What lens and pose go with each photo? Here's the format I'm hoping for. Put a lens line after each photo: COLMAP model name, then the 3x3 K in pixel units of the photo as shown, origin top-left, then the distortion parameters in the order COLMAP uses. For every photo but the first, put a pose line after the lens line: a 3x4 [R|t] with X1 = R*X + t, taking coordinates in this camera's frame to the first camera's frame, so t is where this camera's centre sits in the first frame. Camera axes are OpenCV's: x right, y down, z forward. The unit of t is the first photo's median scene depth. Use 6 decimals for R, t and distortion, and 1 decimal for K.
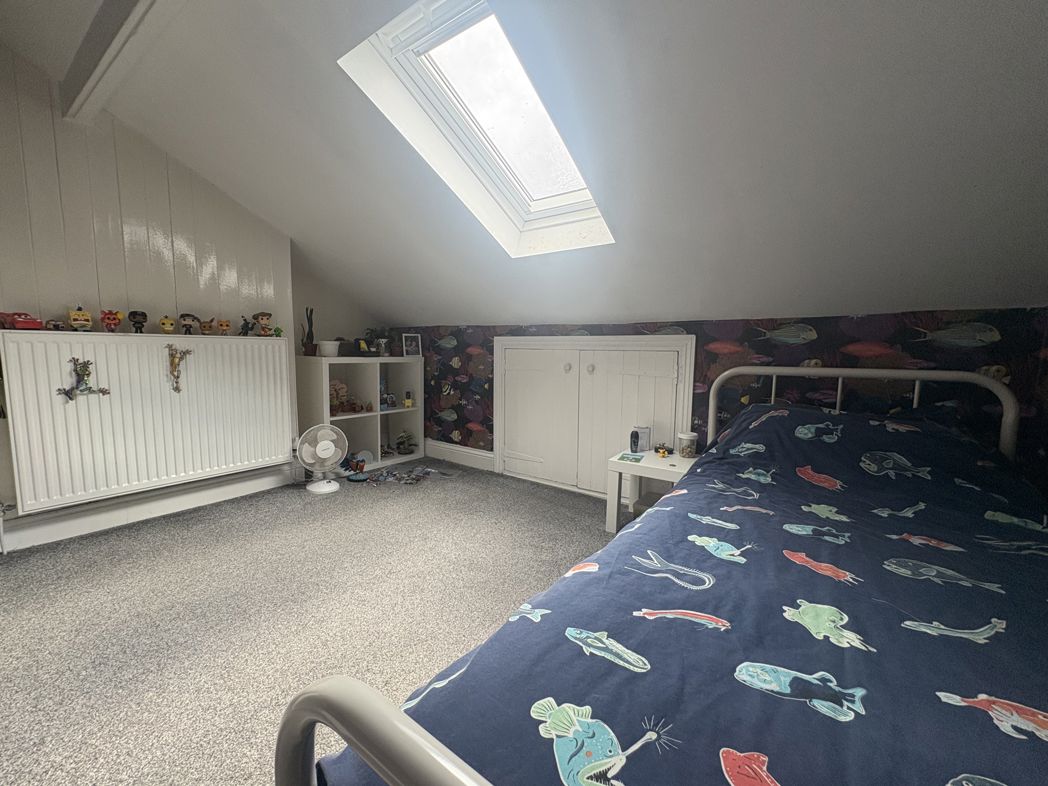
lens RADIAL K [[418.8, 0, 524.0], [0, 418.8, 393.0], [0, 0, 1]] dist [0.003575, 0.000021]
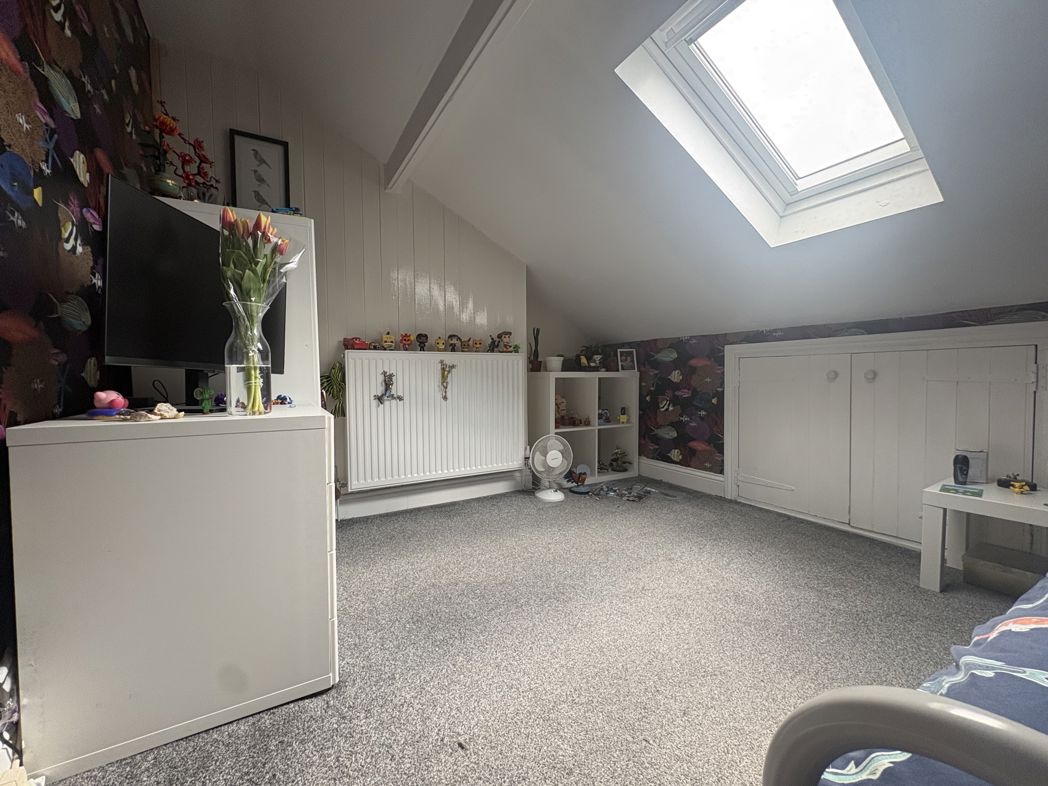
lens RADIAL K [[418.8, 0, 524.0], [0, 418.8, 393.0], [0, 0, 1]] dist [0.003575, 0.000021]
pose [[0.917150, -0.006849, -0.398483, -0.125879], [-0.020202, 0.997768, -0.063648, 0.039044], [0.398030, 0.066425, 0.914965, 0.008835]]
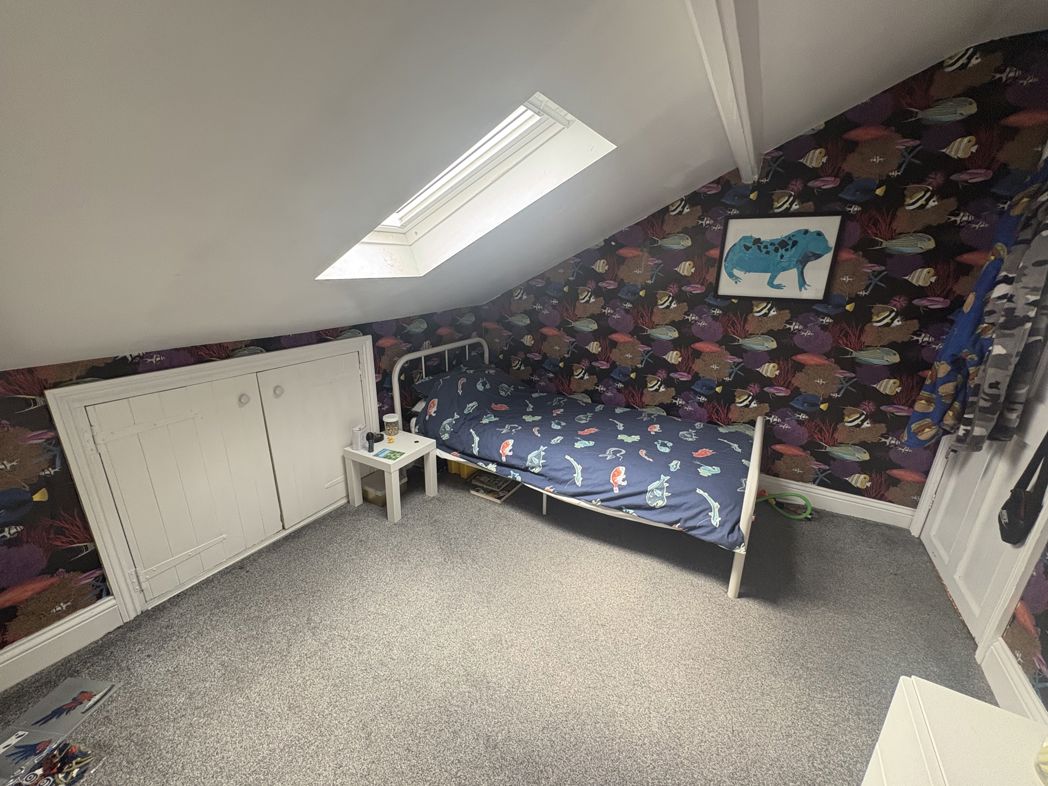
lens RADIAL K [[418.8, 0, 524.0], [0, 418.8, 393.0], [0, 0, 1]] dist [0.003575, 0.000021]
pose [[-0.099270, -0.313436, 0.944406, -0.655521], [0.081995, 0.943290, 0.321685, -0.275776], [-0.991677, 0.109370, -0.067940, 0.575968]]
